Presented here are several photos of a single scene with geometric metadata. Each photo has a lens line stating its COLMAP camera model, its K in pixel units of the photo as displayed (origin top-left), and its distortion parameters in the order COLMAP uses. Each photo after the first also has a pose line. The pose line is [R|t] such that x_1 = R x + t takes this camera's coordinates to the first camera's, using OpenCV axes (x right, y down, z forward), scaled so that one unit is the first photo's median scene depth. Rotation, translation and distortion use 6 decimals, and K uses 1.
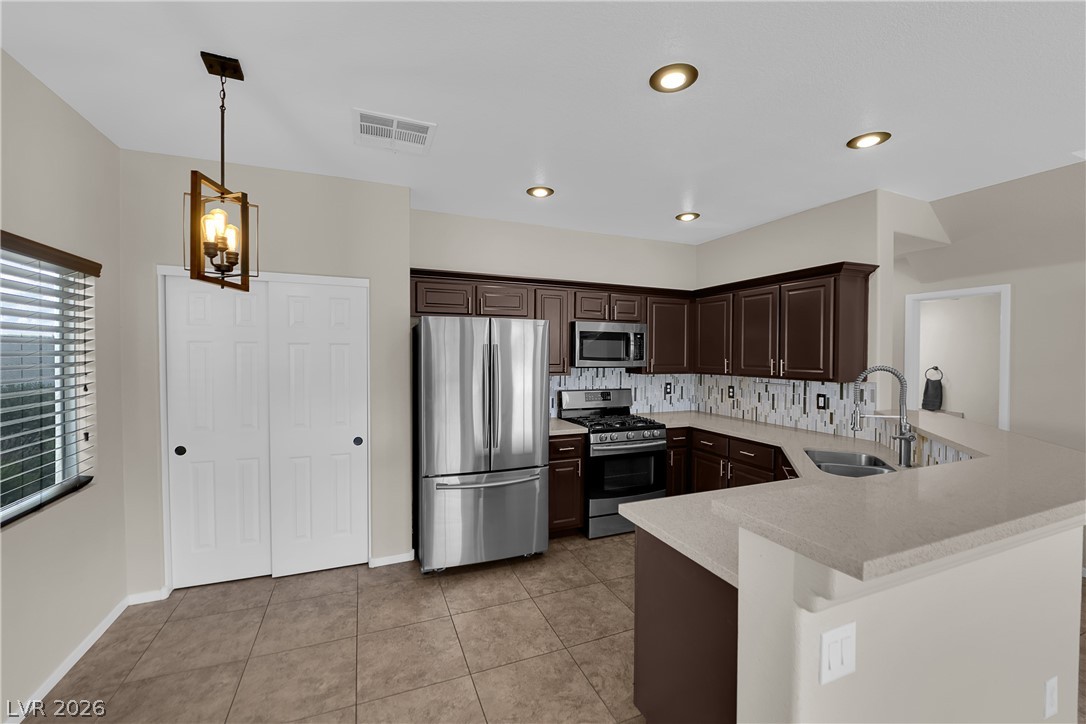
lens RADIAL K [[438.8, 0, 541.9], [0, 438.8, 360.7], [0, 0, 1]] dist [-0.009461, -0.001482]
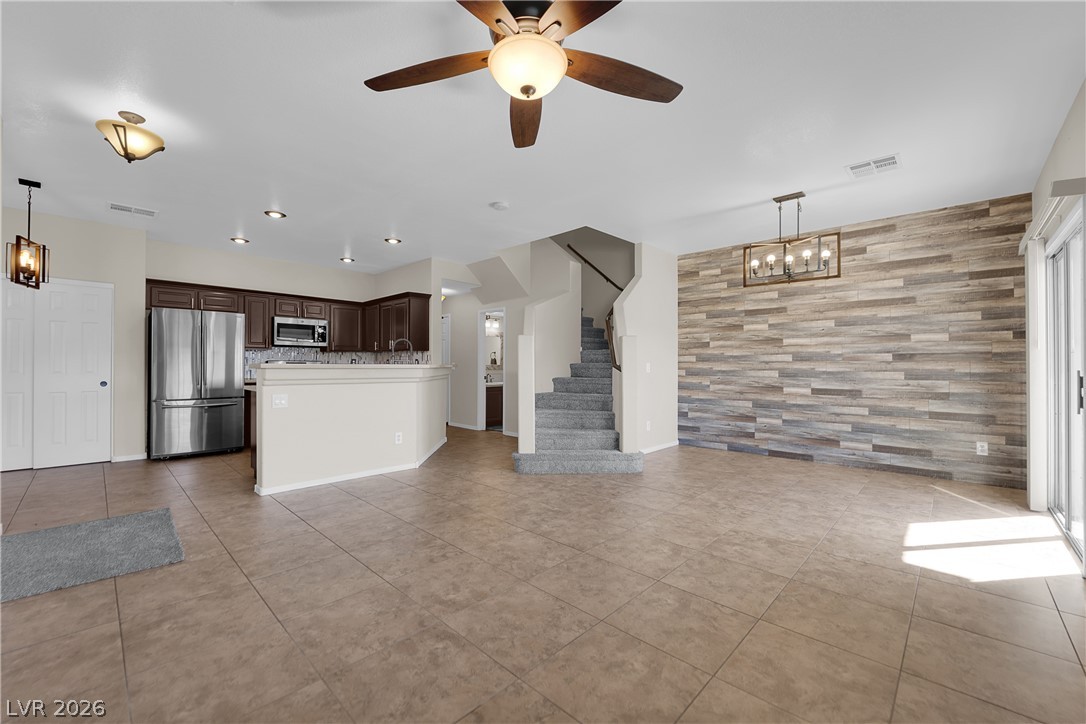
lens RADIAL K [[438.8, 0, 543.5], [0, 438.8, 363.5], [0, 0, 1]] dist [-0.009461, -0.001482]
pose [[0.909933, -0.003096, 0.414743, 0.366544], [0.010629, 0.999818, -0.015855, 0.142168], [-0.414618, 0.018835, 0.909800, -1.053989]]
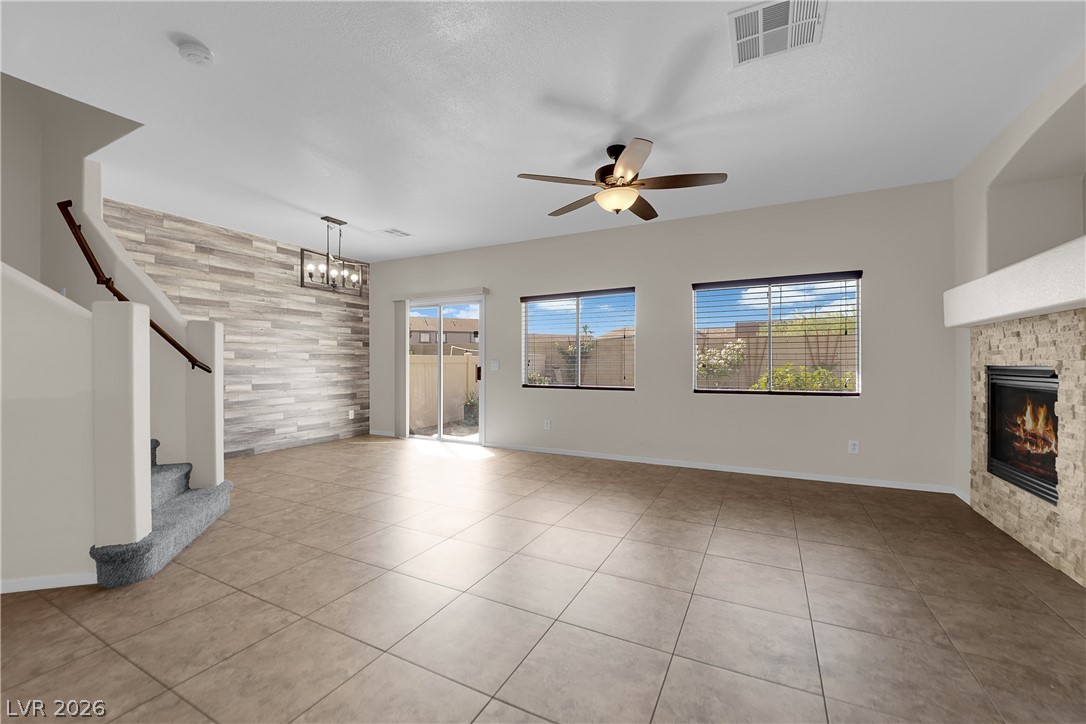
lens RADIAL K [[438.8, 0, 542.8], [0, 438.8, 362.7], [0, 0, 1]] dist [-0.009461, -0.001482]
pose [[-0.657513, -0.007121, 0.753410, -0.060532], [0.008006, 0.999833, 0.016437, 0.116351], [-0.753401, 0.016840, -0.657346, 0.234341]]
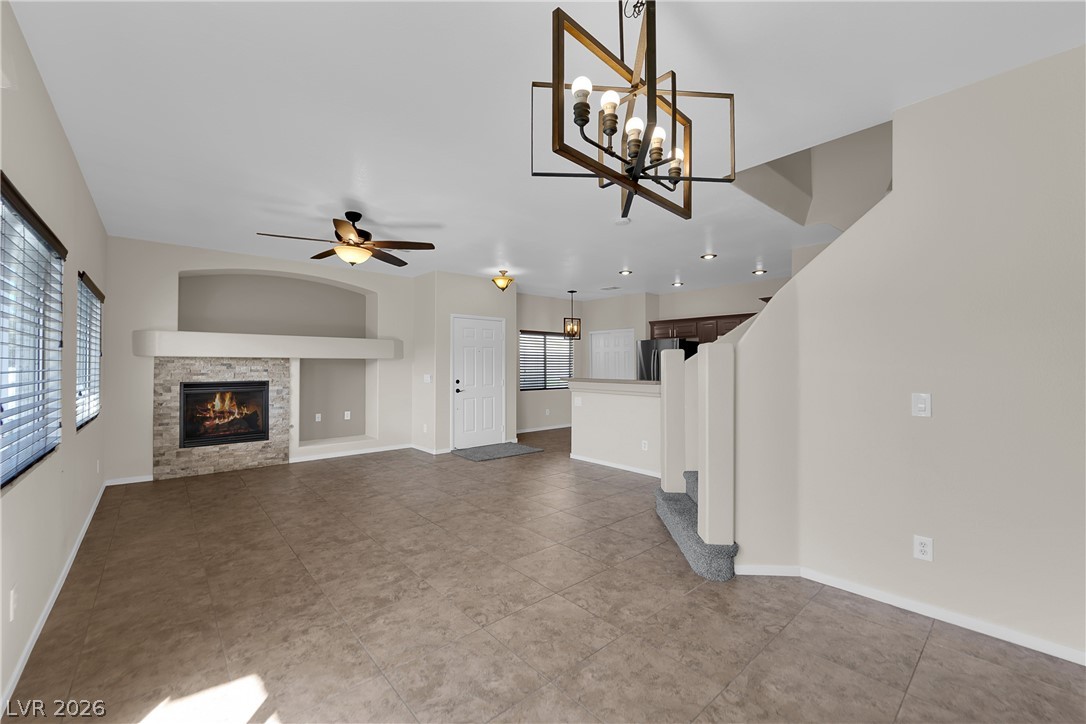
lens RADIAL K [[438.8, 0, 543.5], [0, 438.8, 363.9], [0, 0, 1]] dist [-0.009461, -0.001482]
pose [[0.335437, -0.009815, -0.942011, 1.929050], [-0.013478, 0.999793, -0.015216, 0.087109], [0.941966, 0.017801, 0.335236, -0.452049]]
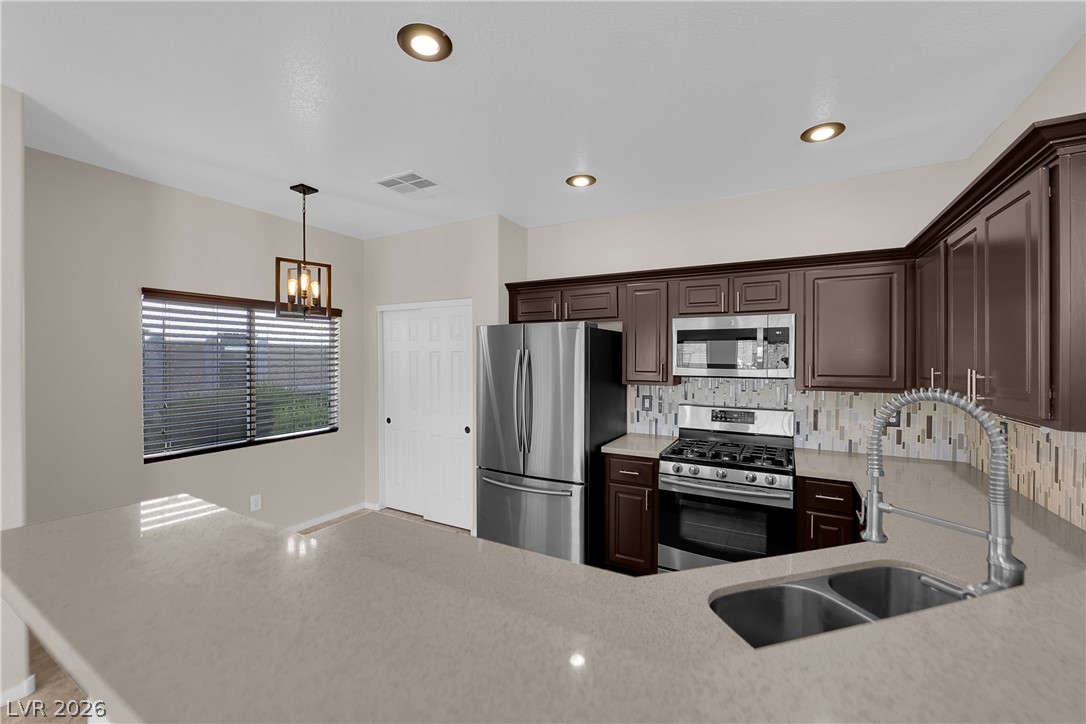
lens RADIAL K [[438.8, 0, 540.7], [0, 438.8, 357.5], [0, 0, 1]] dist [-0.009461, -0.001482]
pose [[0.621130, -0.005386, -0.783689, 0.646698], [-0.011402, 0.999808, -0.015909, -0.003179], [0.783625, 0.018817, 0.620950, 0.366760]]
